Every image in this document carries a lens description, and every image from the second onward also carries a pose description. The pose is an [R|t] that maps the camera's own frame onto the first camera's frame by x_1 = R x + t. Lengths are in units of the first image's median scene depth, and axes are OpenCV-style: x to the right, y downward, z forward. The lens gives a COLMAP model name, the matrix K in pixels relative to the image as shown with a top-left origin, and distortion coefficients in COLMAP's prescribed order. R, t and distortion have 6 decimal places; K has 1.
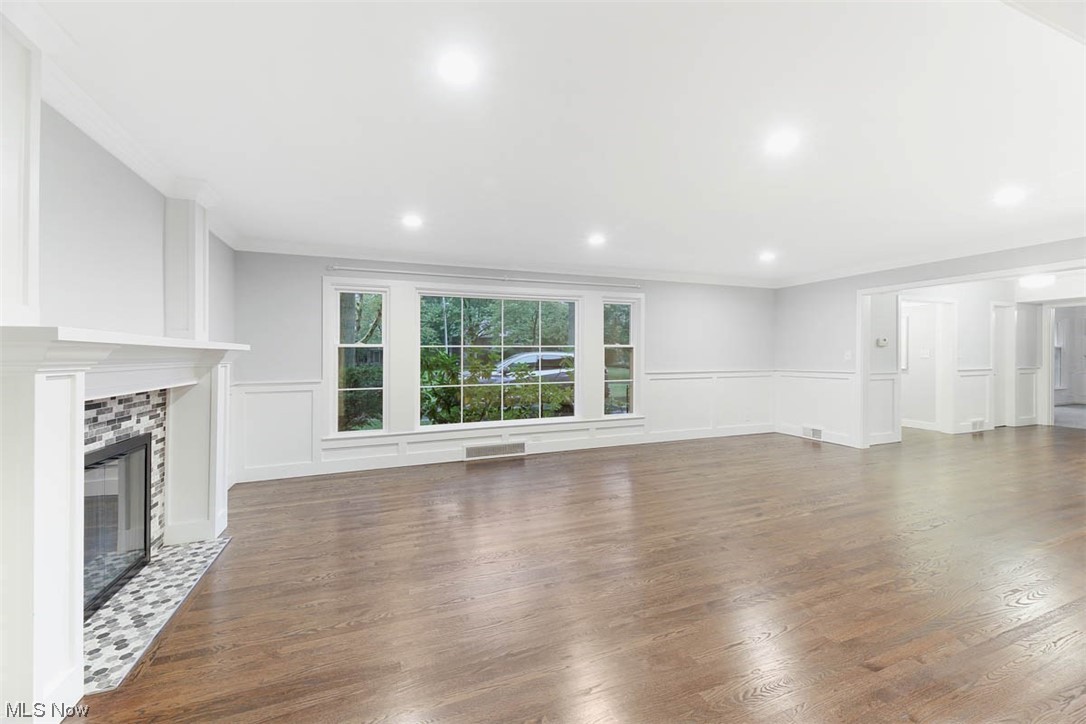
lens RADIAL K [[431.1, 0, 546.6], [0, 431.1, 359.7], [0, 0, 1]] dist [0.001569, 0.000053]
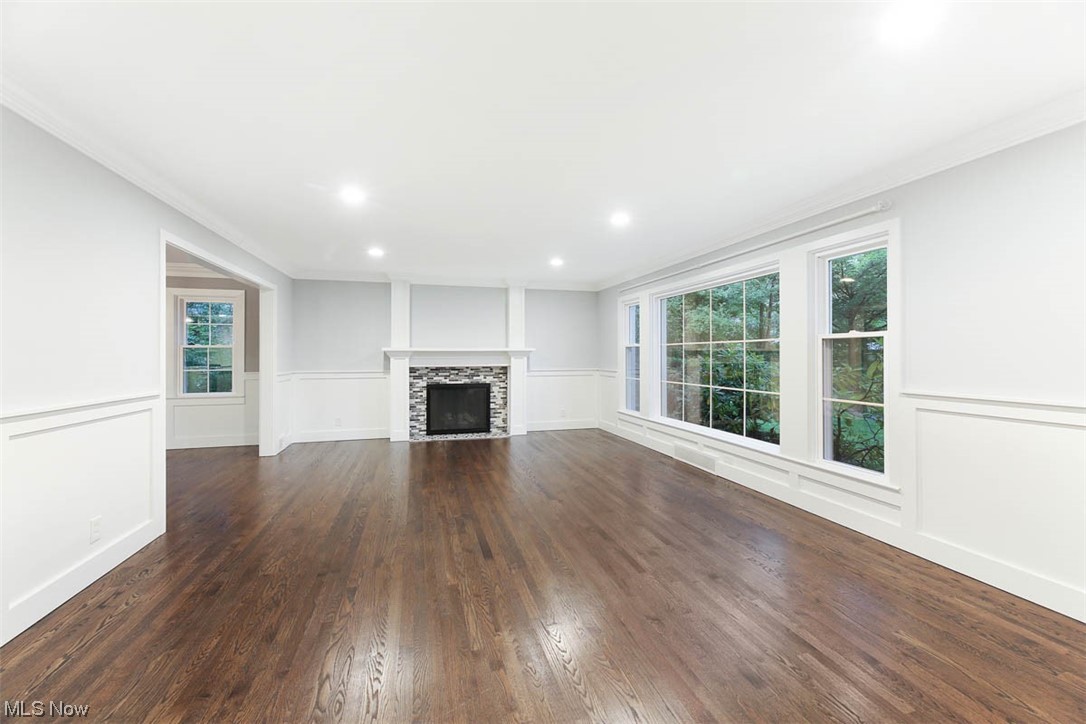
lens RADIAL K [[431.1, 0, 546.6], [0, 431.1, 359.7], [0, 0, 1]] dist [0.001569, 0.000053]
pose [[-0.082608, 0.016168, -0.996451, 0.769177], [-0.009642, 0.999809, 0.017022, -0.008738], [0.996536, 0.011014, -0.082436, 0.725486]]
